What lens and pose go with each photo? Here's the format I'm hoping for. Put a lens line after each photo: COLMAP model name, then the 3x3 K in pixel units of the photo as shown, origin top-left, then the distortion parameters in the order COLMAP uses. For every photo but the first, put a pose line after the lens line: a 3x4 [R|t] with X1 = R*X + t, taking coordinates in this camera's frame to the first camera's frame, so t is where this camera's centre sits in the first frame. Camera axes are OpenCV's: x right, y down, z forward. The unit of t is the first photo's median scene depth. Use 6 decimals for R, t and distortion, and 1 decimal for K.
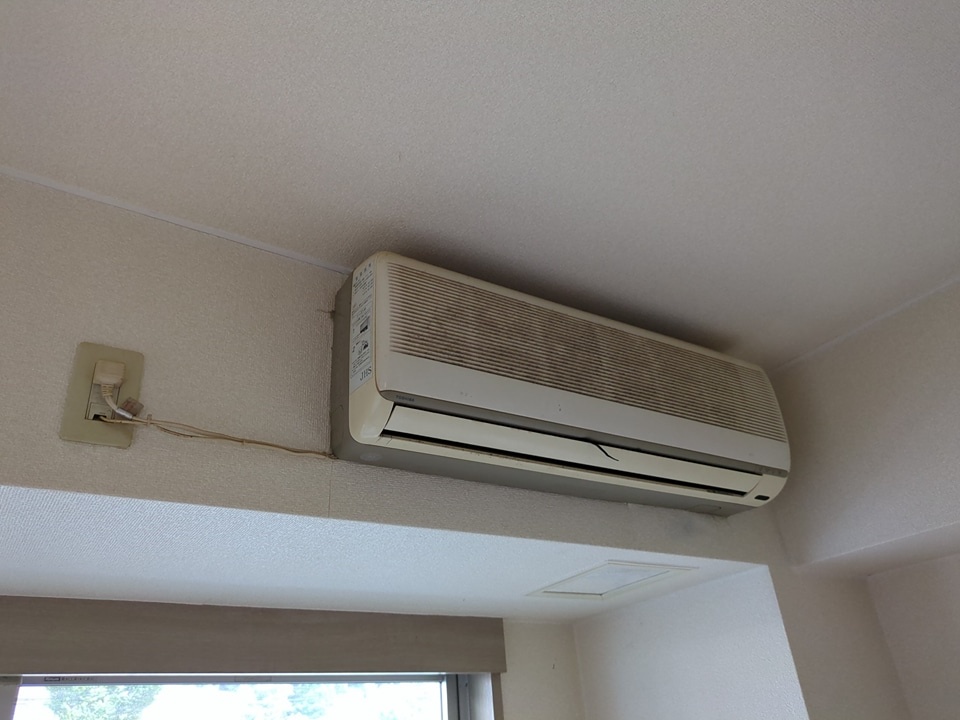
lens RADIAL K [[719.8, 0, 476.0], [0, 719.8, 359.5], [0, 0, 1]] dist [0.032342, -0.017601]
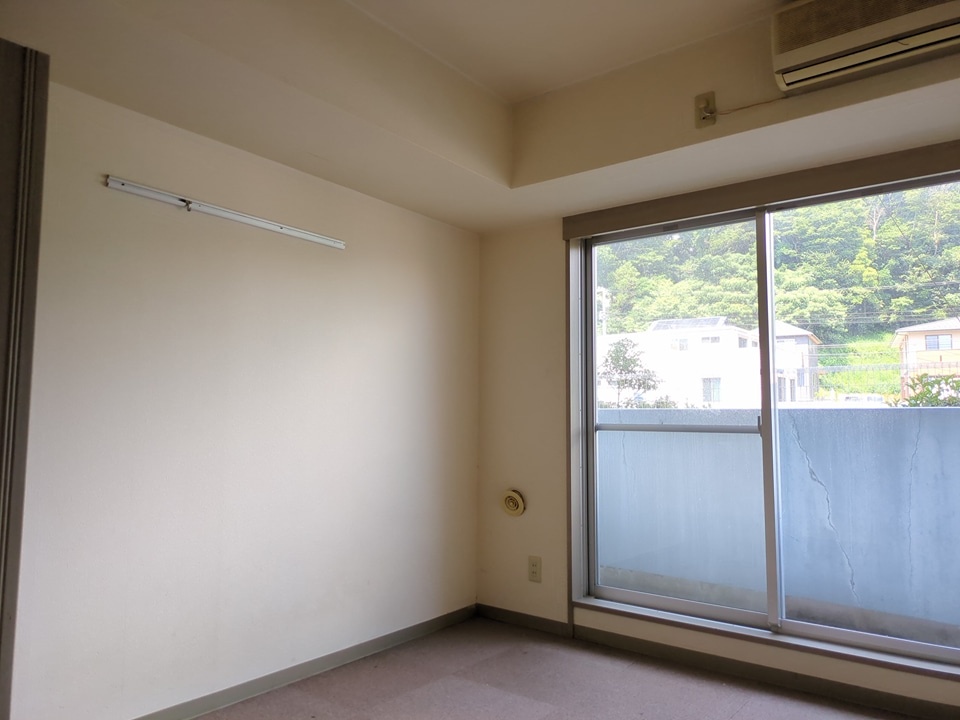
lens RADIAL K [[719.8, 0, 462.8], [0, 719.8, 357.2], [0, 0, 1]] dist [0.032342, -0.017601]
pose [[0.312813, -0.013506, -0.949719, 1.841068], [0.439045, 0.888720, 0.131972, 0.106745], [0.842251, -0.458252, 0.283933, -1.106600]]
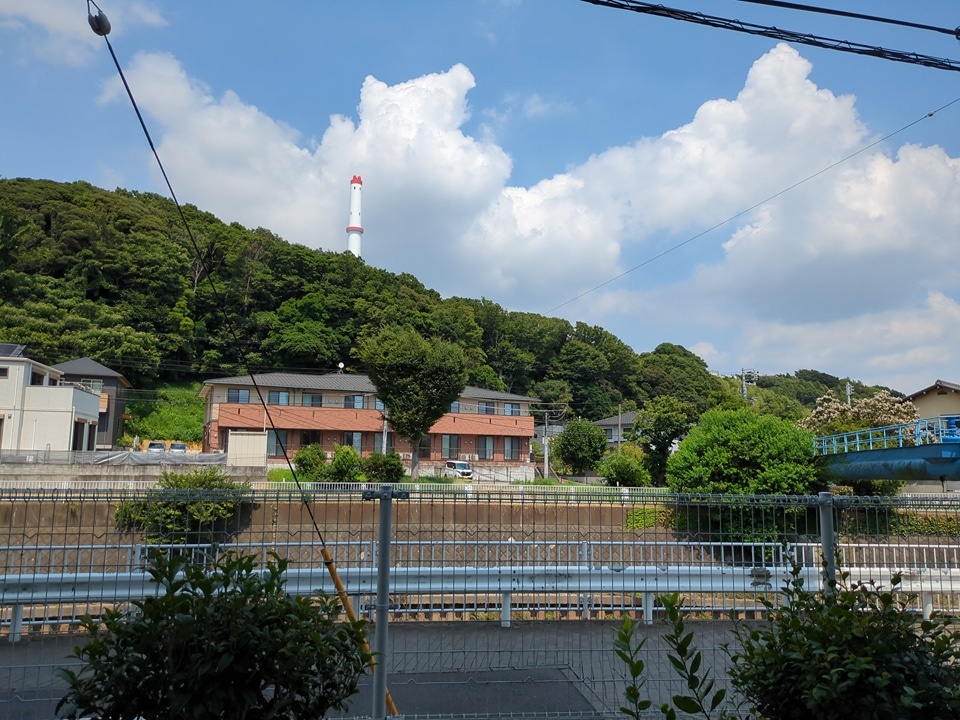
lens RADIAL K [[719.8, 0, 486.5], [0, 719.8, 379.0], [0, 0, 1]] dist [0.032342, -0.017601]
pose [[0.940254, 0.038409, -0.338300, -0.852679], [0.094836, 0.924748, 0.368574, 1.355986], [0.326999, -0.378636, 0.865856, 2.165161]]
